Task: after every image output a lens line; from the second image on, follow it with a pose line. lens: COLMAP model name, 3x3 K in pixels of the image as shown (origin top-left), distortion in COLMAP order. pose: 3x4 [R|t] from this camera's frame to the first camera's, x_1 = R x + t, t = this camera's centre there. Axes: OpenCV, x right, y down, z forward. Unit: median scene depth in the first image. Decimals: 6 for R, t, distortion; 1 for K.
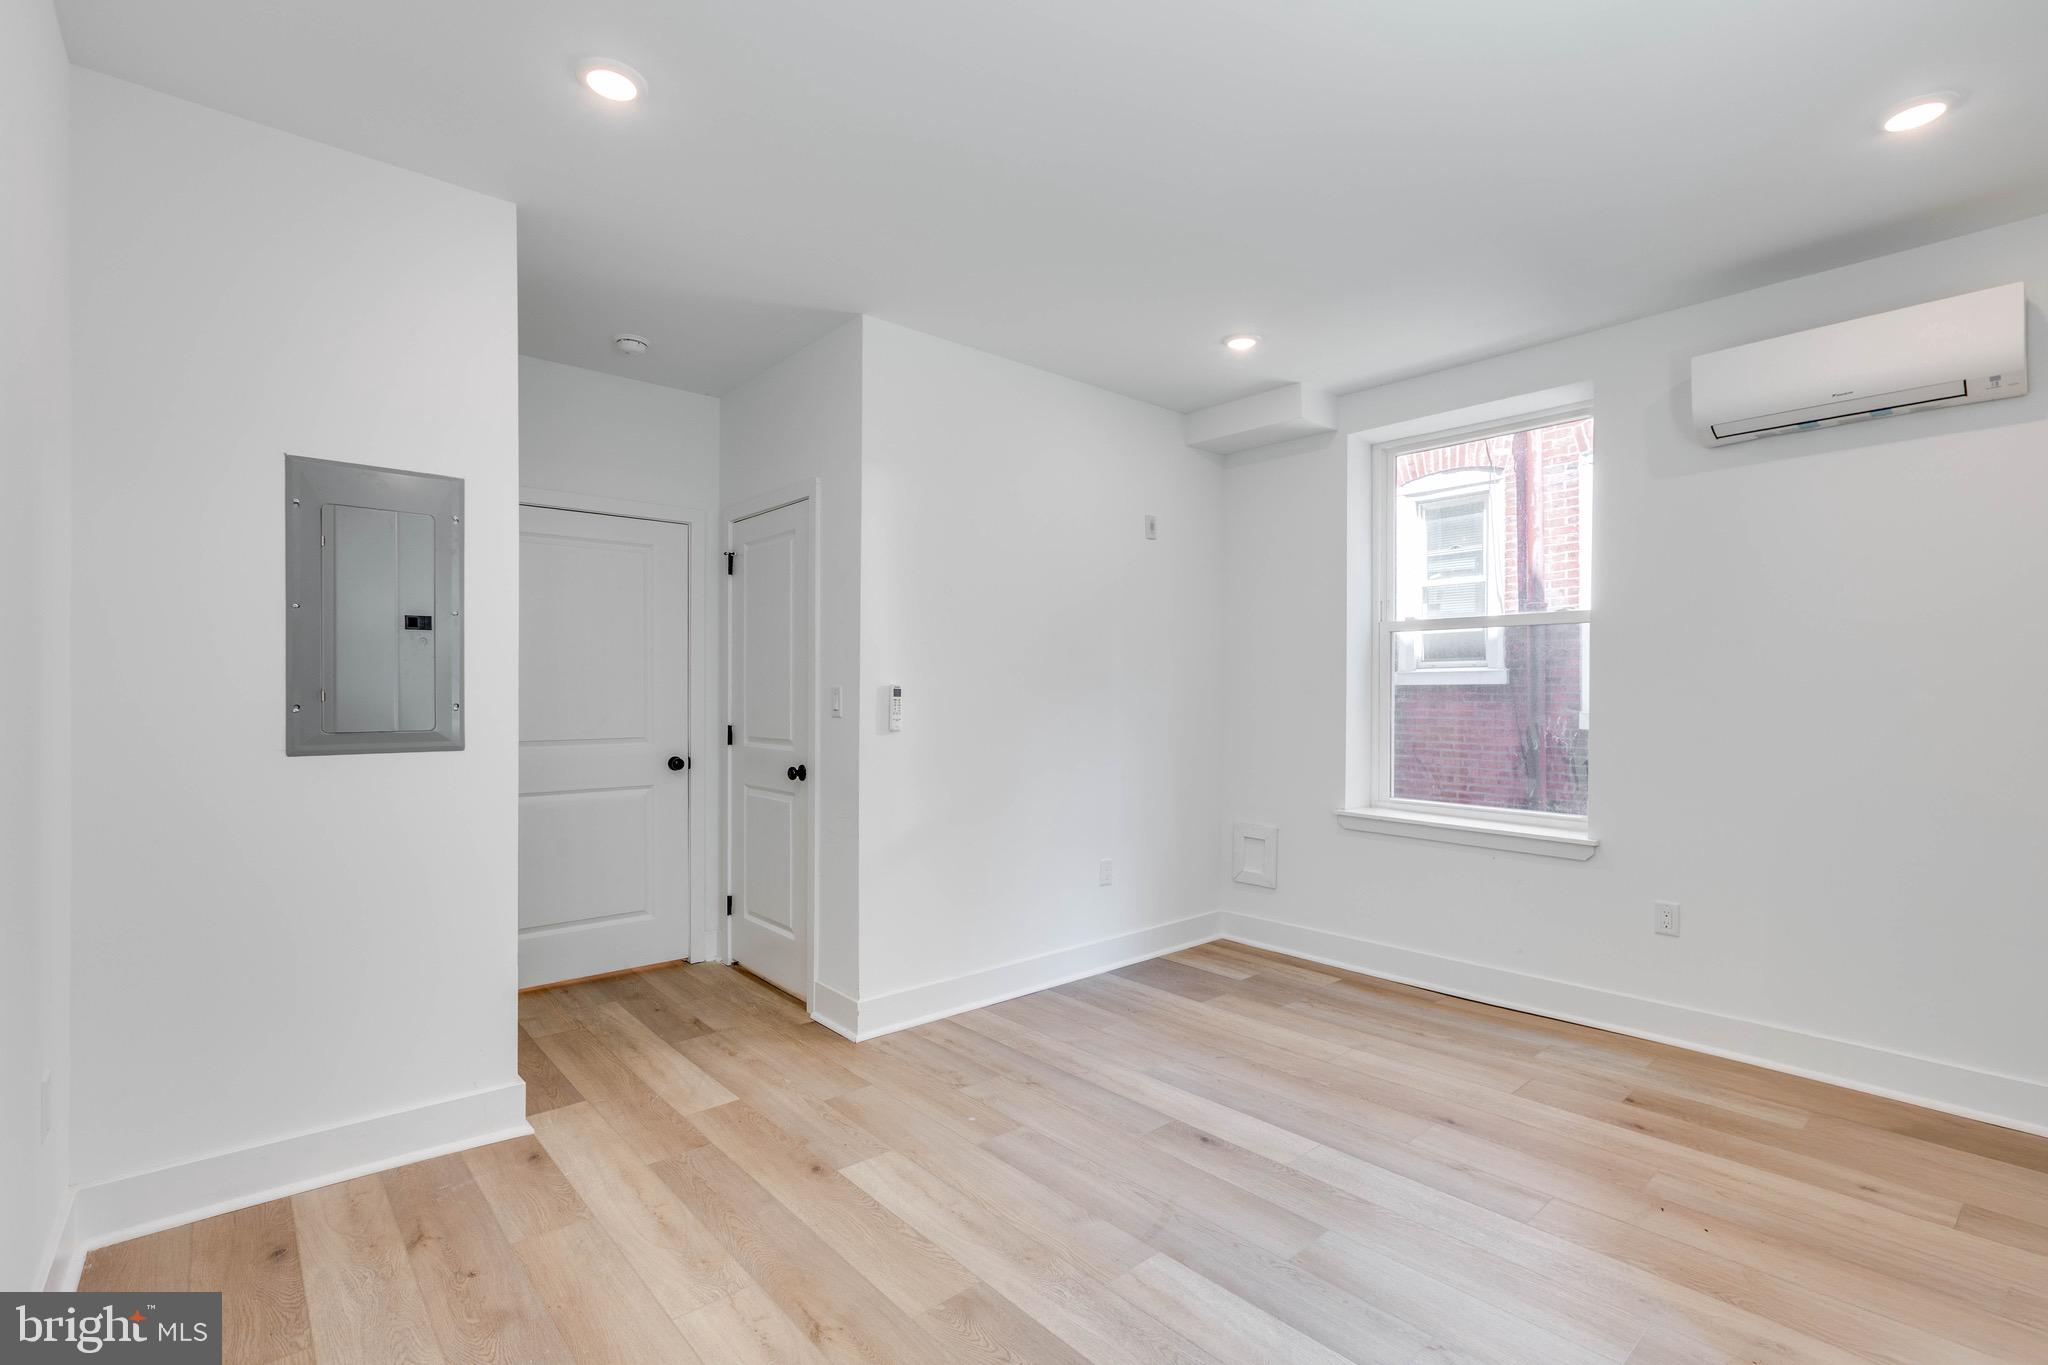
lens RADIAL K [[919.2, 0, 1028.5], [0, 919.2, 694.5], [0, 0, 1]] dist [-0.000393, -0.000004]
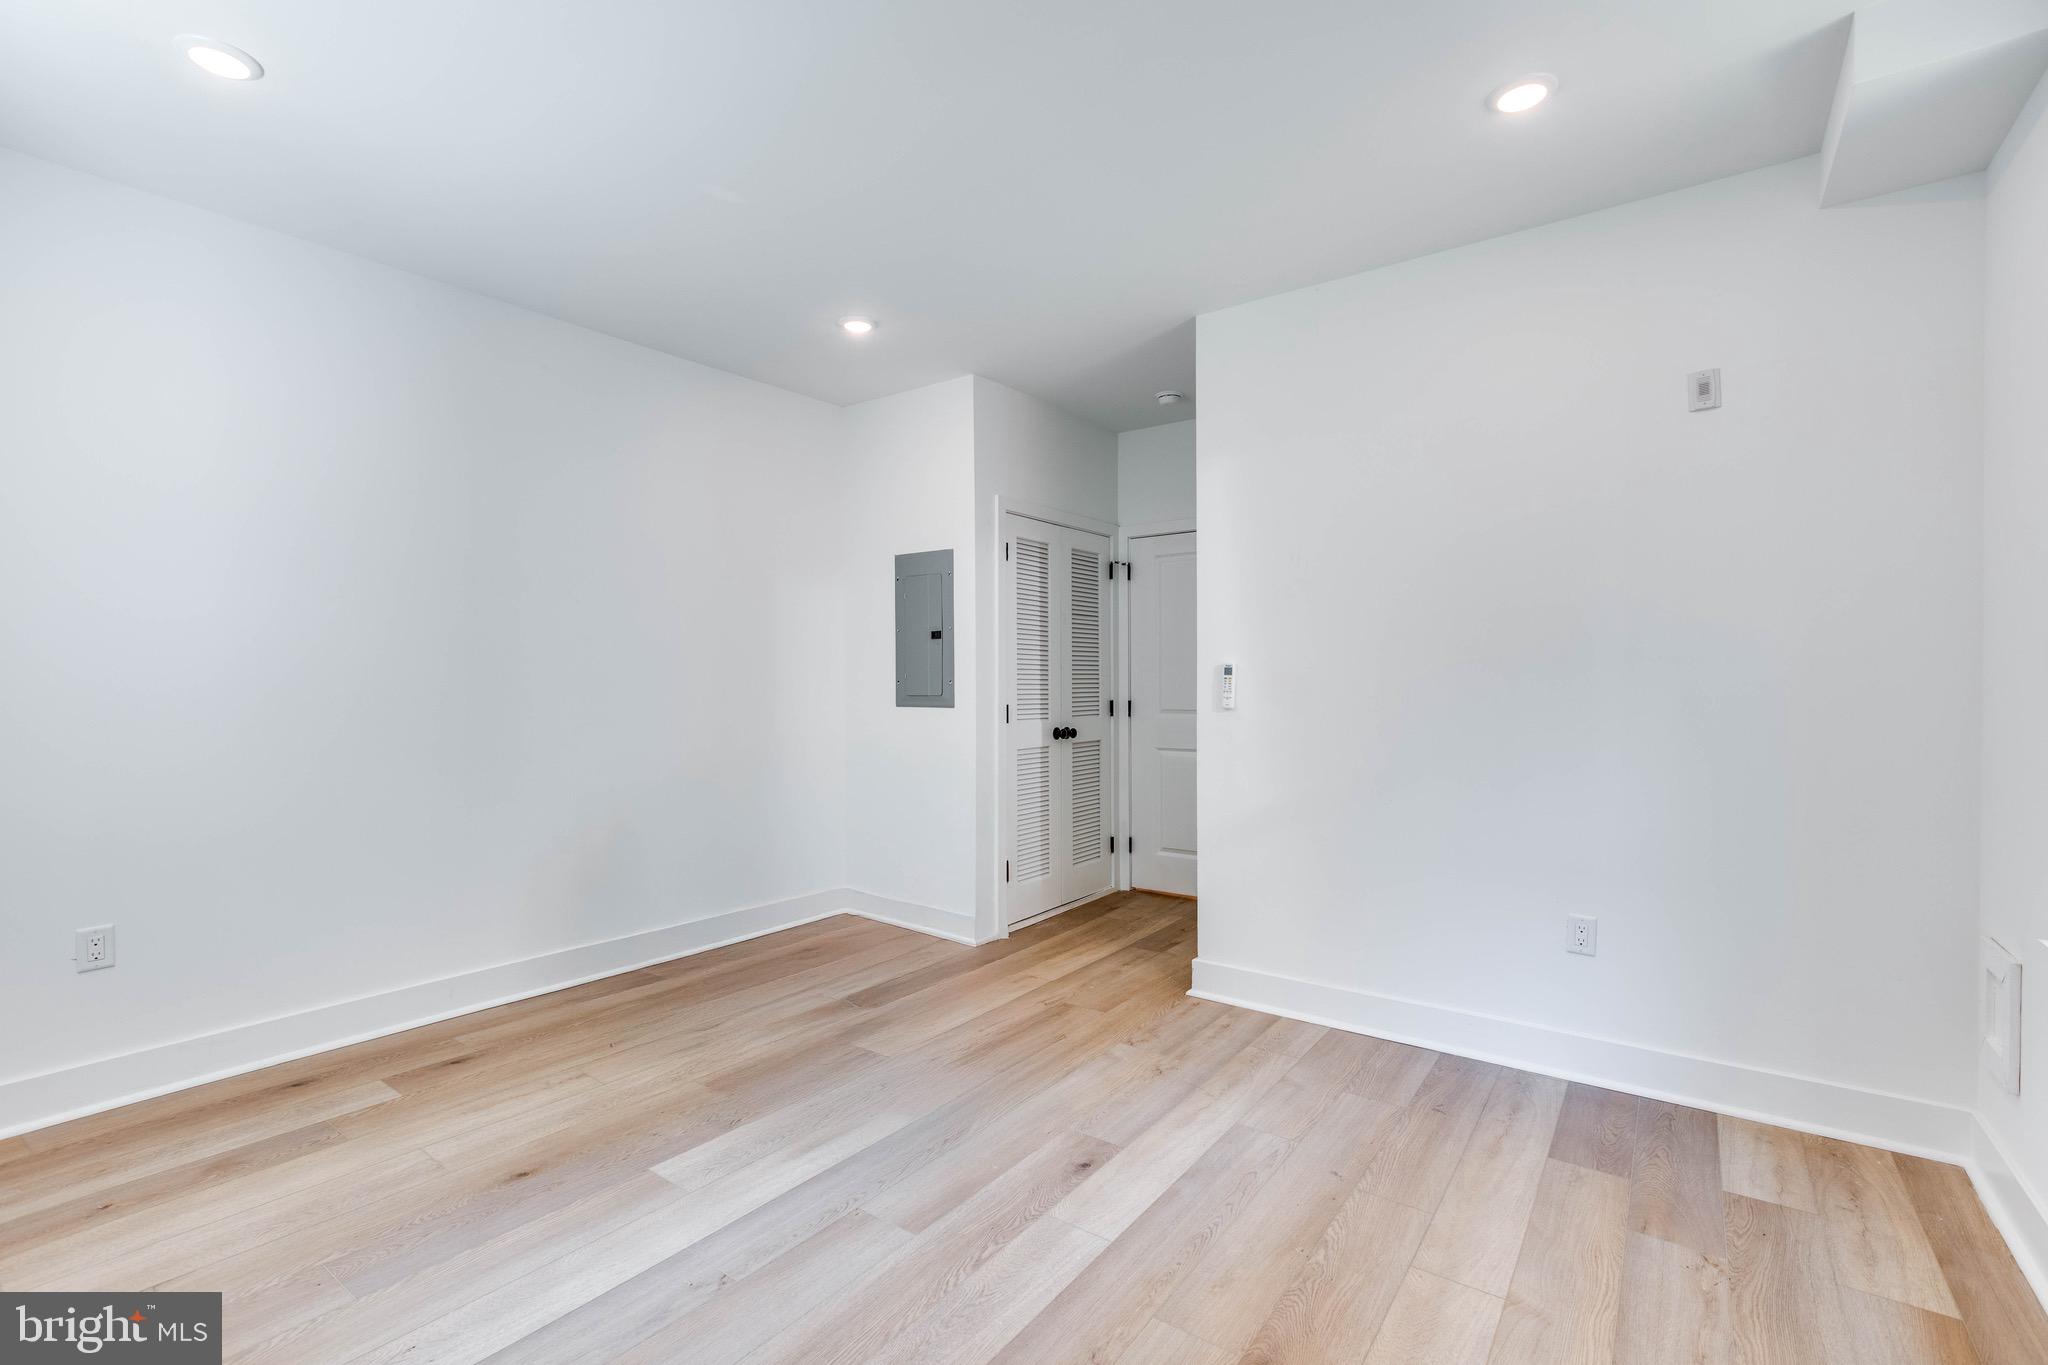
lens RADIAL K [[906.1, 0, 1028.5], [0, 906.1, 677.6], [0, 0, 1]] dist [0.000079, 0.000013]
pose [[0.220468, -0.003319, -0.975389, 0.893354], [0.003244, 0.999991, -0.002669, 0.007918], [0.975389, -0.002575, 0.220477, 0.641693]]
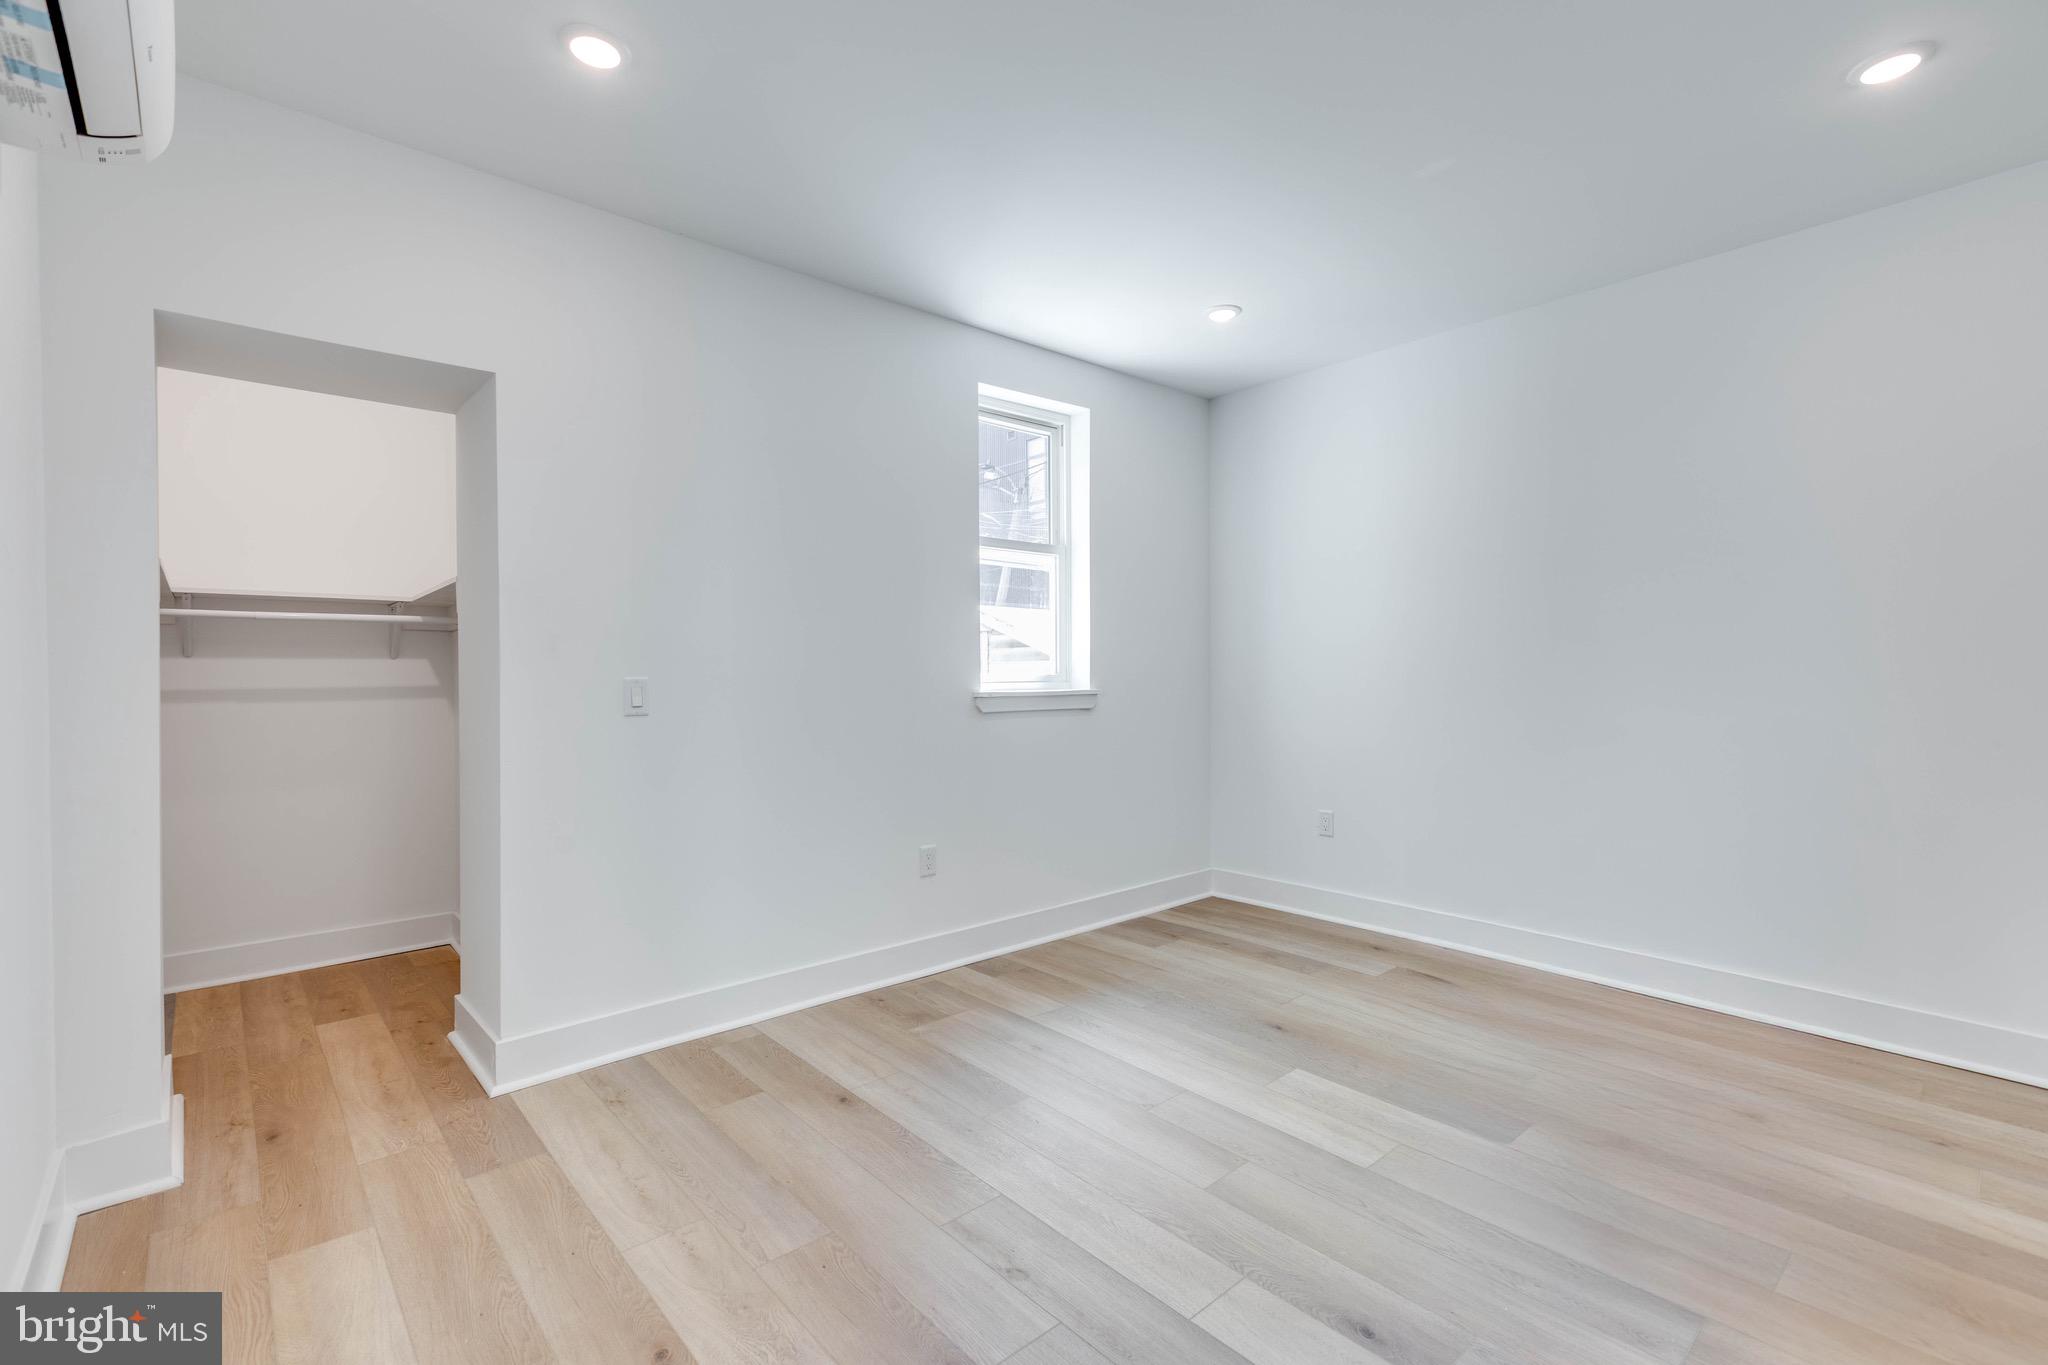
lens RADIAL K [[906.1, 0, 1028.5], [0, 906.1, 677.6], [0, 0, 1]] dist [0.000079, 0.000013]
pose [[-0.999893, 0.004196, -0.014008, 0.372824], [0.004164, 0.999989, 0.002336, 0.018842], [0.014018, 0.002277, -0.999899, 1.393157]]
